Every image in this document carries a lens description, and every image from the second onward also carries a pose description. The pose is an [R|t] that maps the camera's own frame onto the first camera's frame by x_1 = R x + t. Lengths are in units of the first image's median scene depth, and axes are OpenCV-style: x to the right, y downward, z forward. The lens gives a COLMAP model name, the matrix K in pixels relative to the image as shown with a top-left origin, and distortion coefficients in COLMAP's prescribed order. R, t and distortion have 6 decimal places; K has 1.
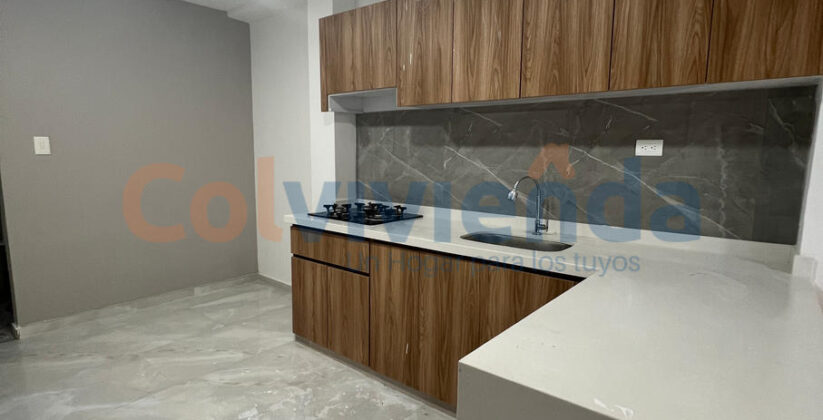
lens RADIAL K [[441.4, 0, 411.5], [0, 441.4, 210.0], [0, 0, 1]] dist [-0.000700, 0.000058]
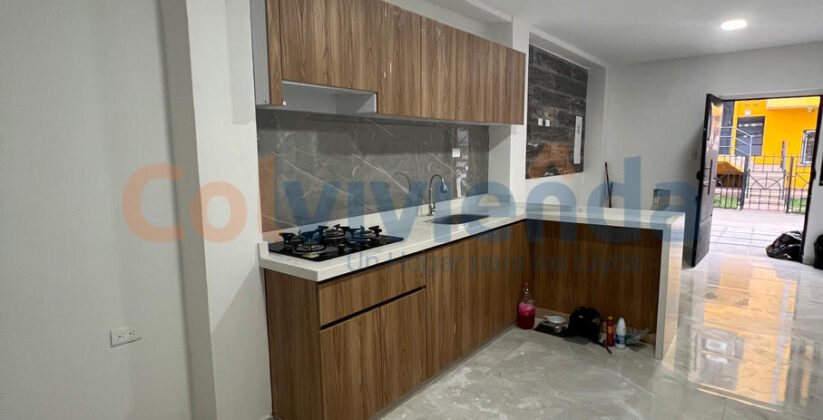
lens RADIAL K [[441.4, 0, 411.5], [0, 441.4, 210.0], [0, 0, 1]] dist [-0.000700, 0.000058]
pose [[-0.019673, -0.145509, 0.989161, -0.961046], [0.144922, 0.978489, 0.146821, -0.154670], [-0.989247, 0.146240, 0.001838, 0.921178]]
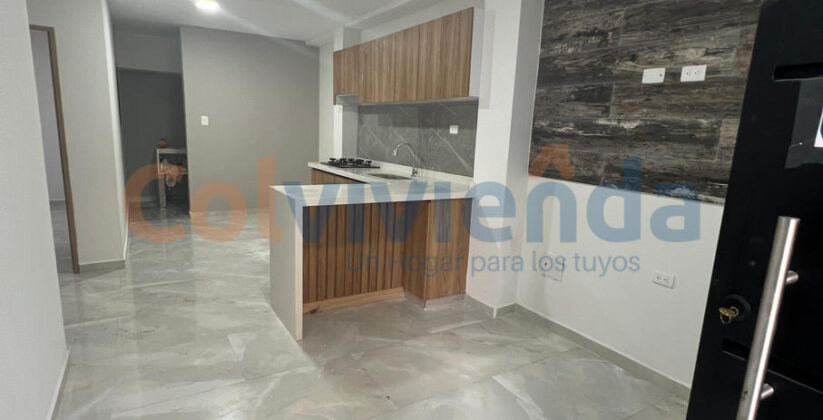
lens RADIAL K [[441.4, 0, 411.5], [0, 441.4, 210.0], [0, 0, 1]] dist [-0.000700, 0.000058]
pose [[0.946424, 0.086827, -0.311035, 0.747224], [-0.074678, 0.995914, 0.050783, 0.089320], [0.314174, -0.024835, 0.949041, -0.641389]]
